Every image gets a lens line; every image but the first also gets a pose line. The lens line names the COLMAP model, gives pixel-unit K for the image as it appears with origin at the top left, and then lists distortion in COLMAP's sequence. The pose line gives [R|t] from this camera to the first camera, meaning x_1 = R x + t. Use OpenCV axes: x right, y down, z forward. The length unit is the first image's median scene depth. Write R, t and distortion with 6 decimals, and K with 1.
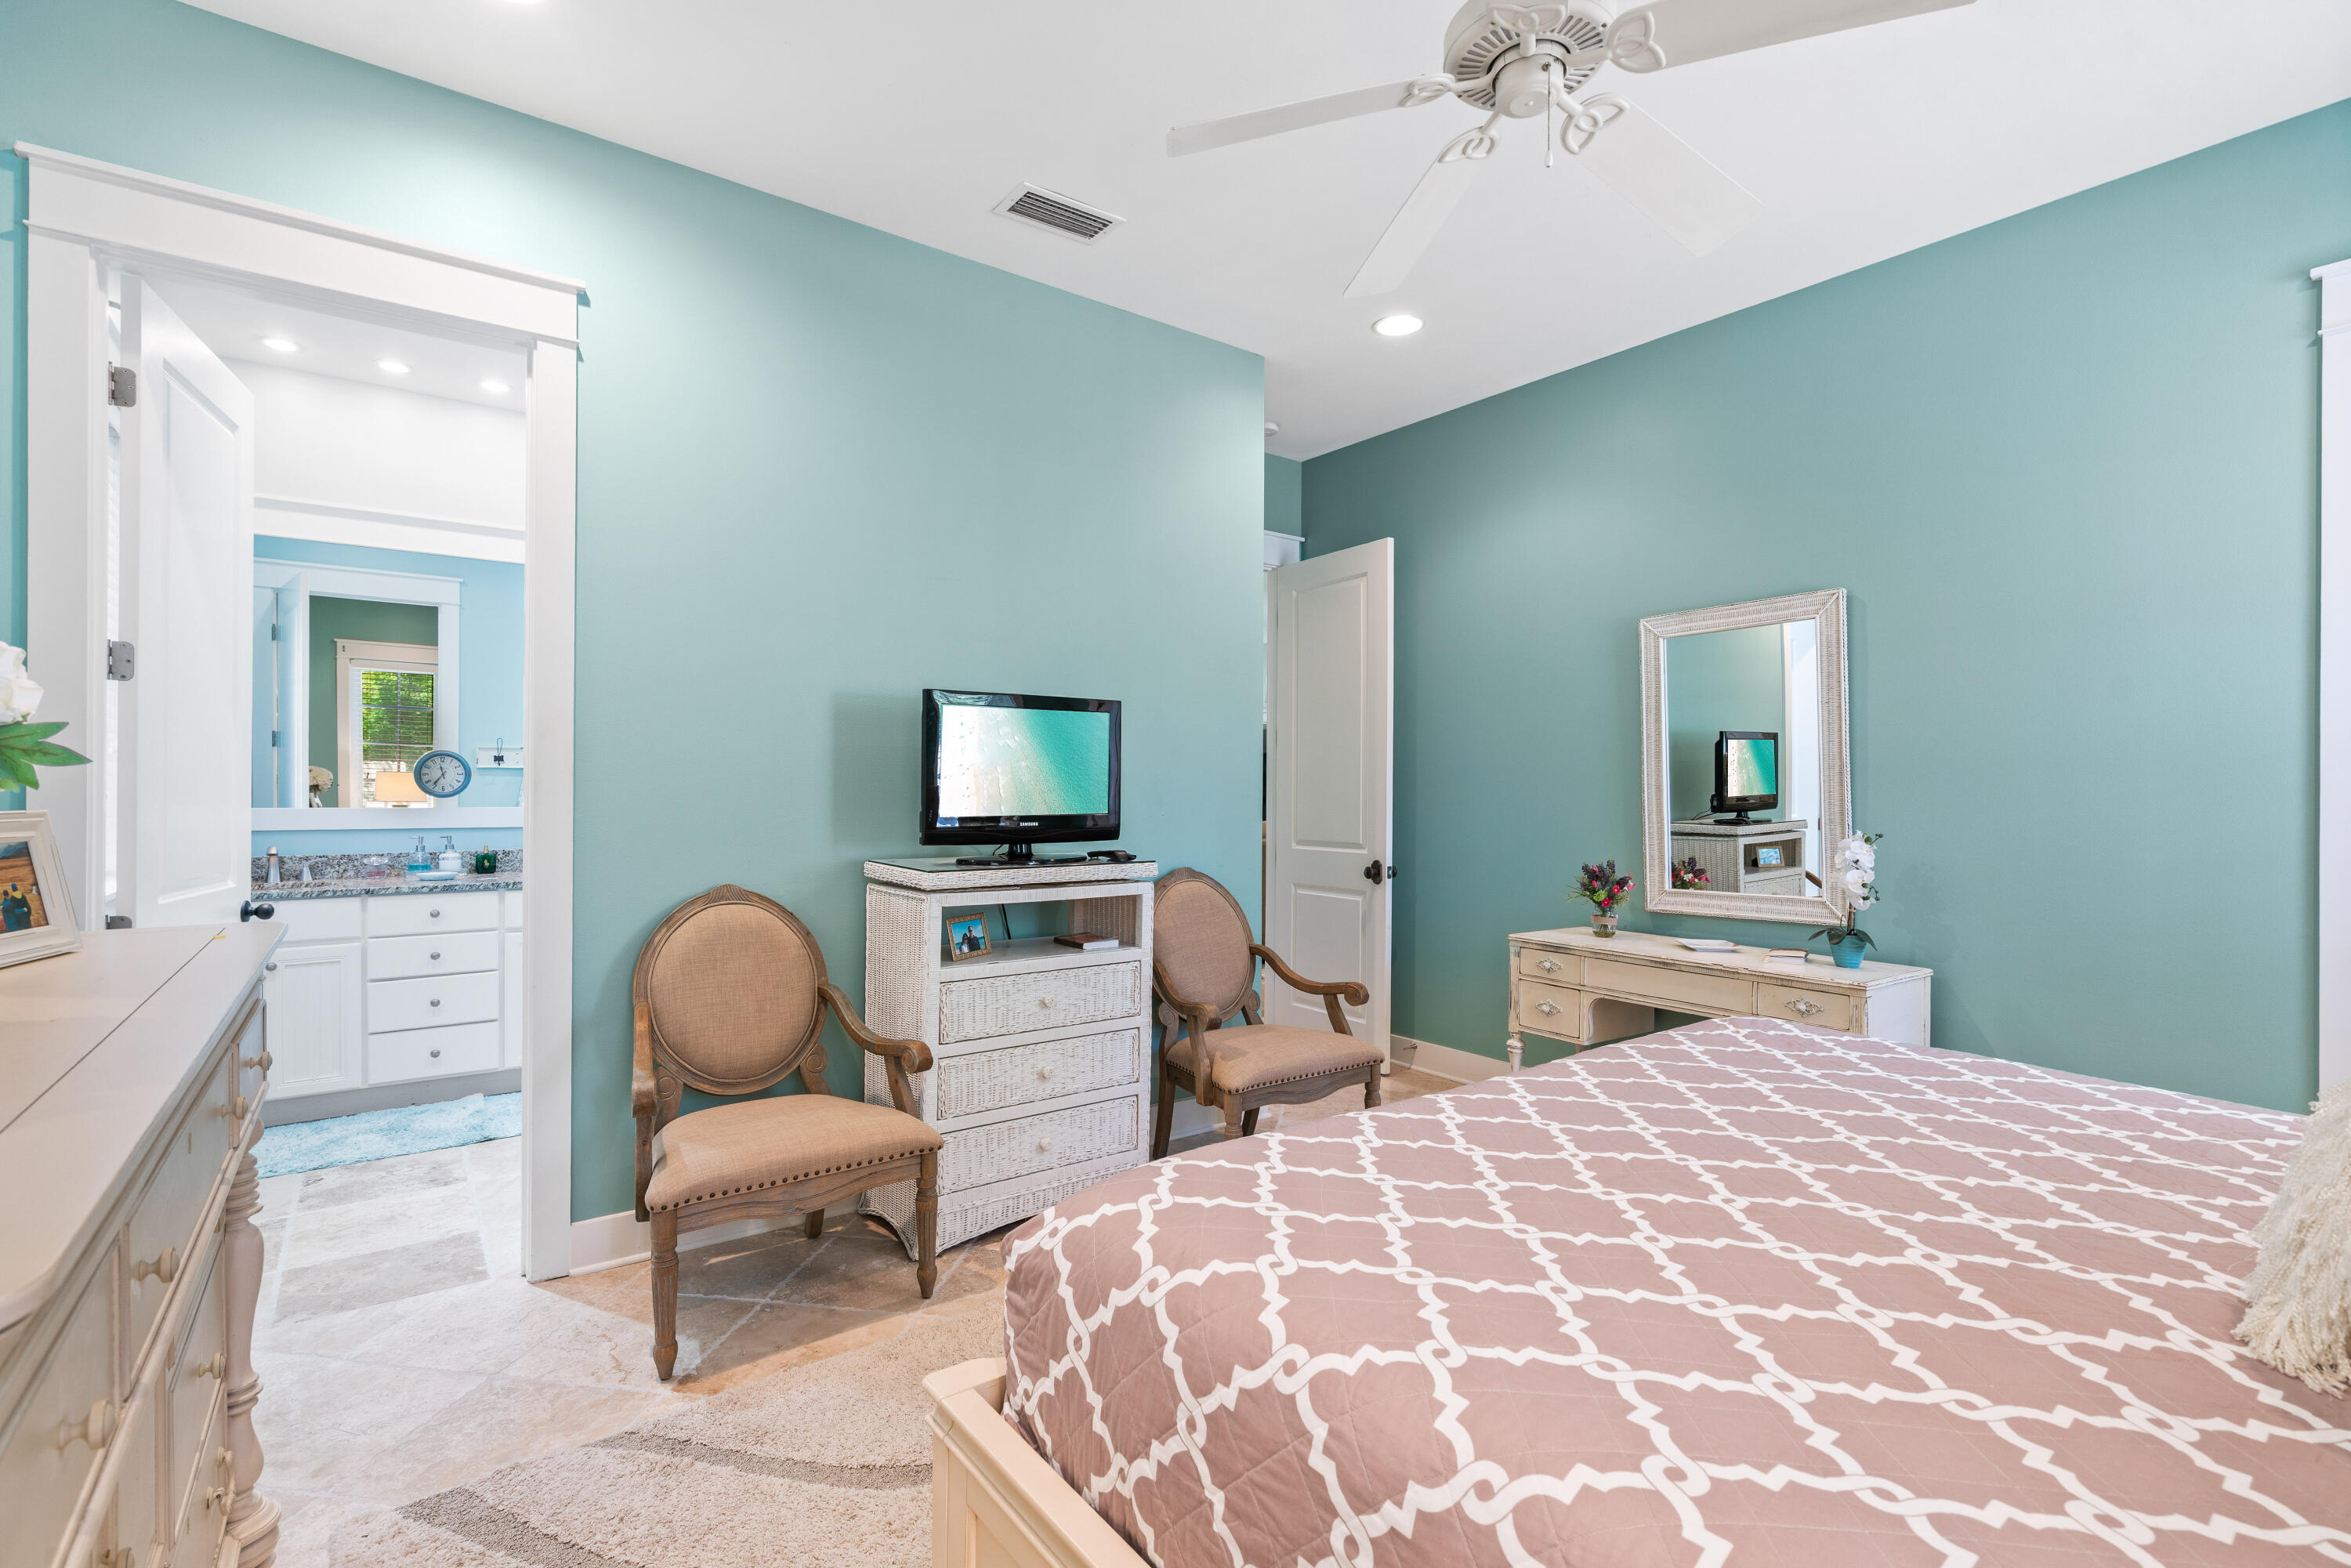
lens RADIAL K [[1063.7, 0, 1187.8], [0, 1063.7, 791.5], [0, 0, 1]] dist [-0.015933, 0.007990]
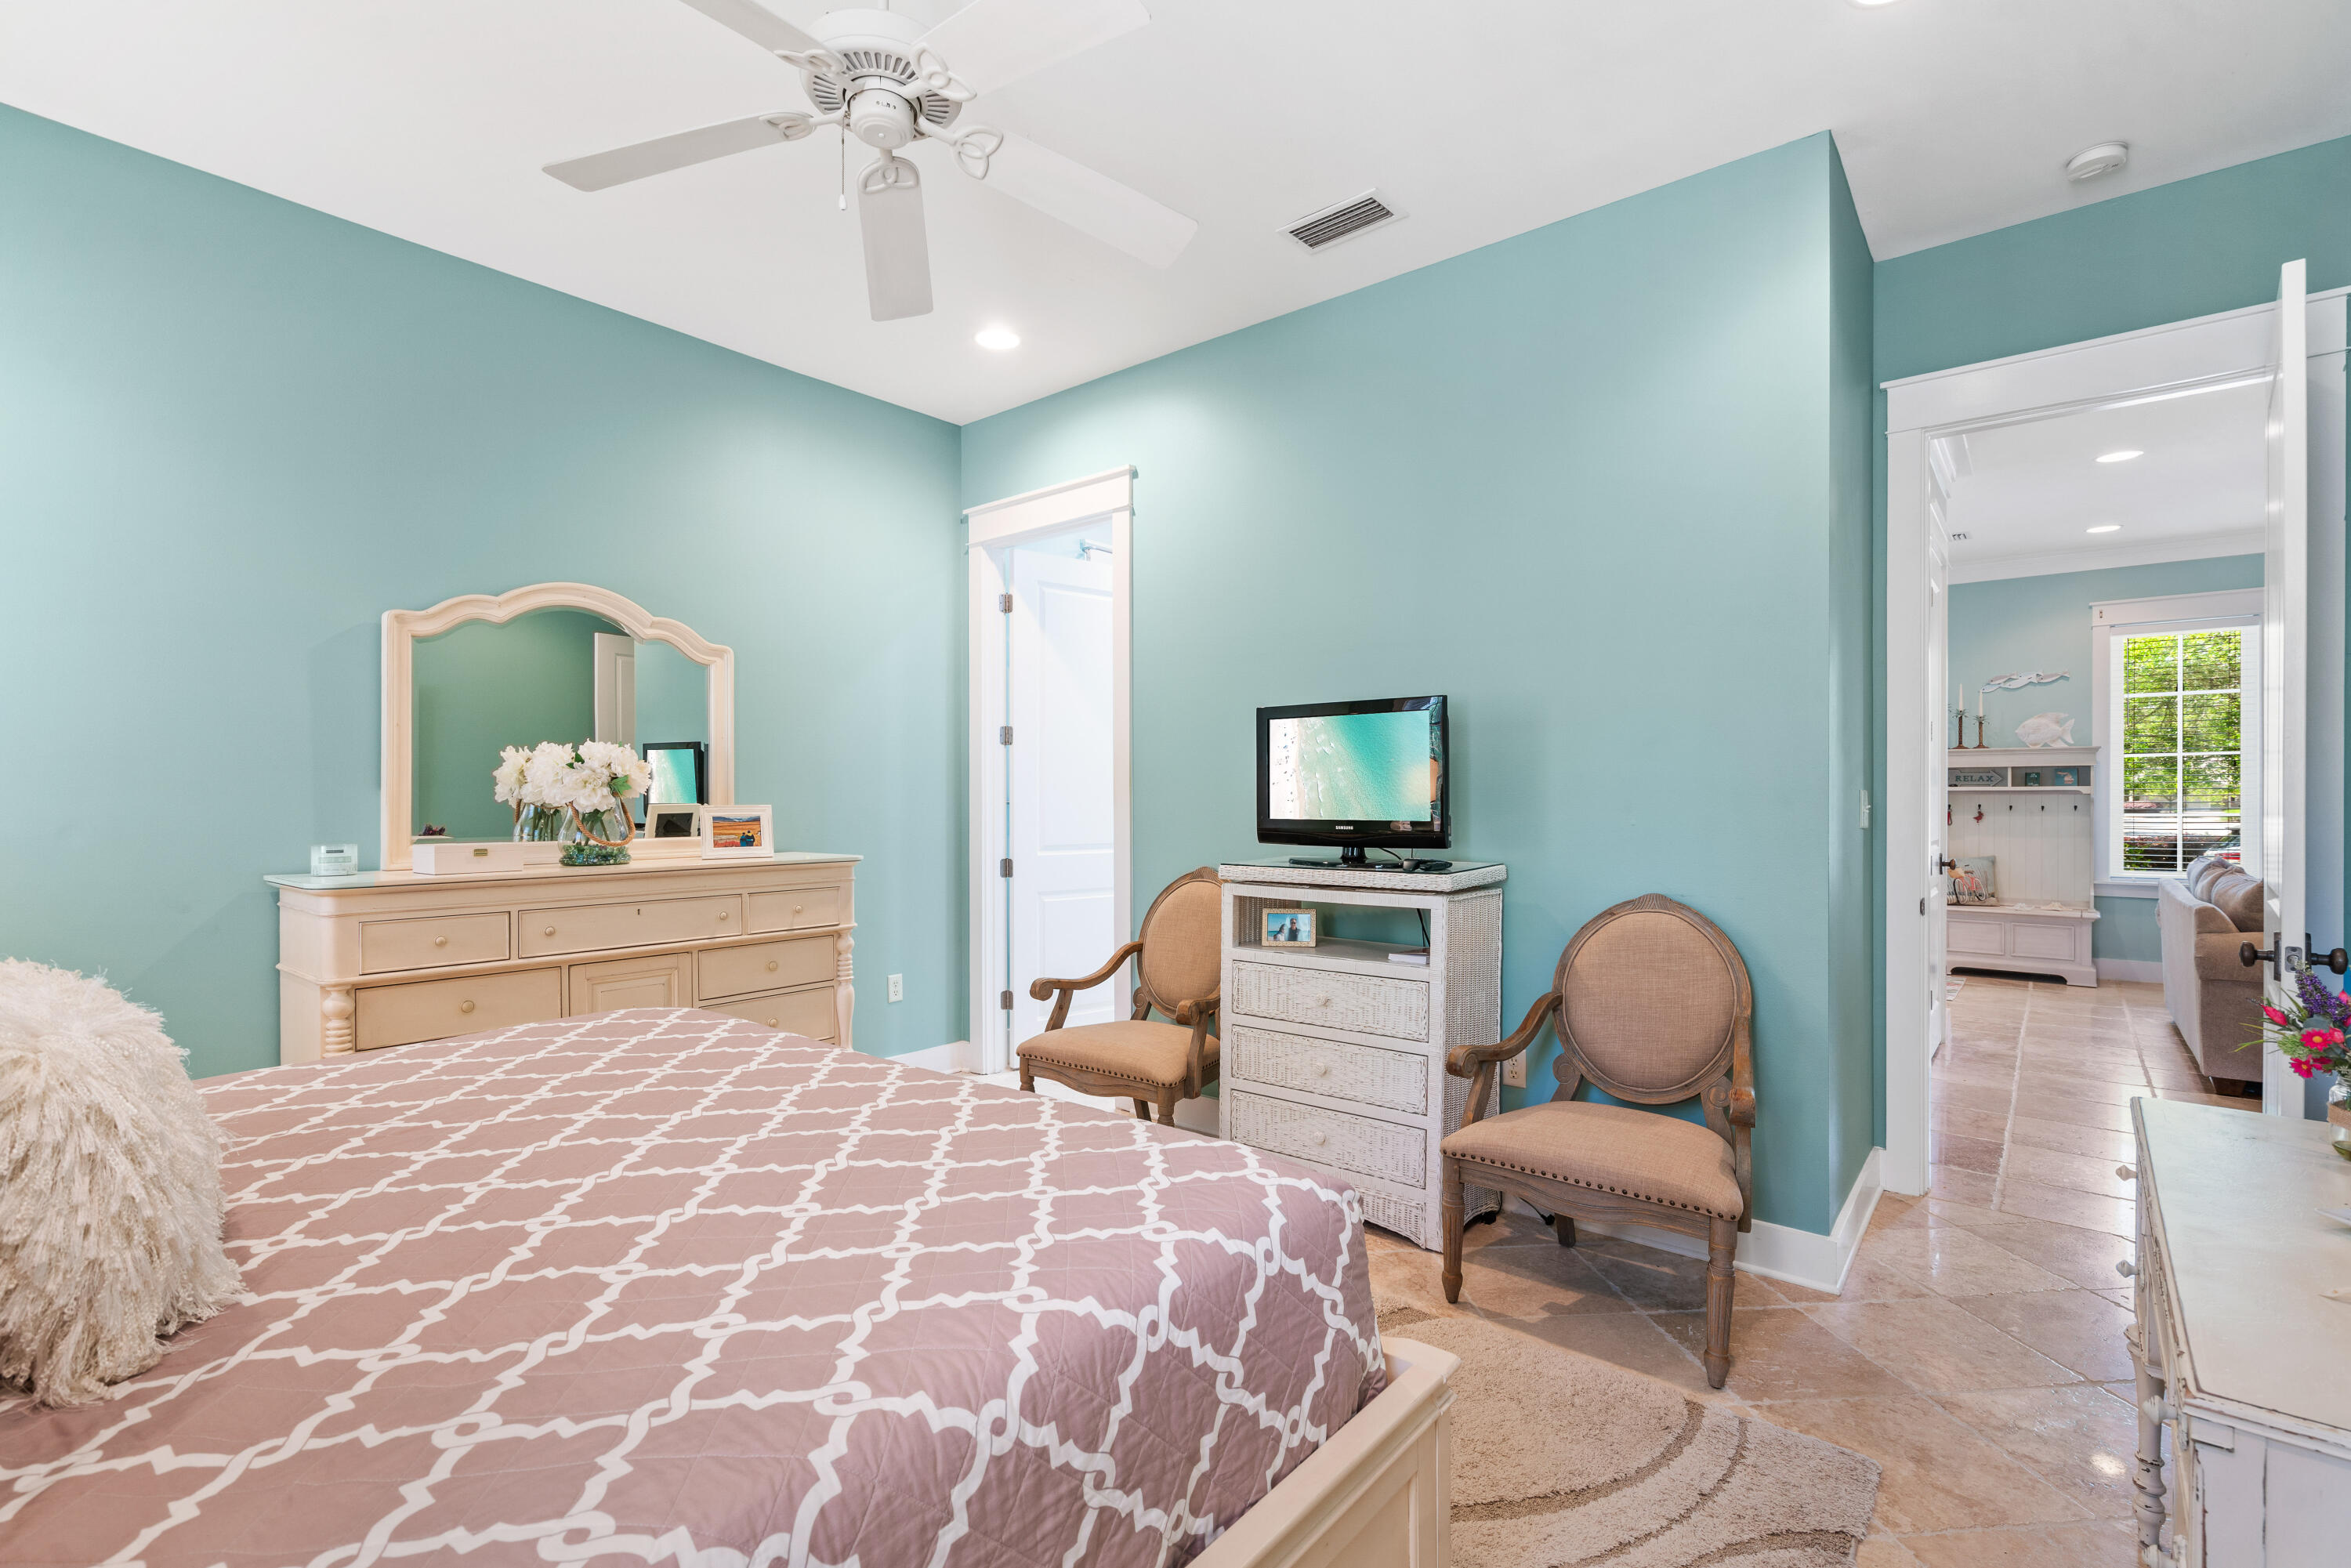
lens RADIAL K [[1076.3, 0, 1165.8], [0, 1076.3, 794.3], [0, 0, 1]] dist [-0.002196, 0.000267]
pose [[0.235185, -0.005796, -0.971933, 0.825813], [0.006128, 0.999971, -0.004481, 0.002081], [0.971931, -0.004903, 0.235213, 0.592818]]
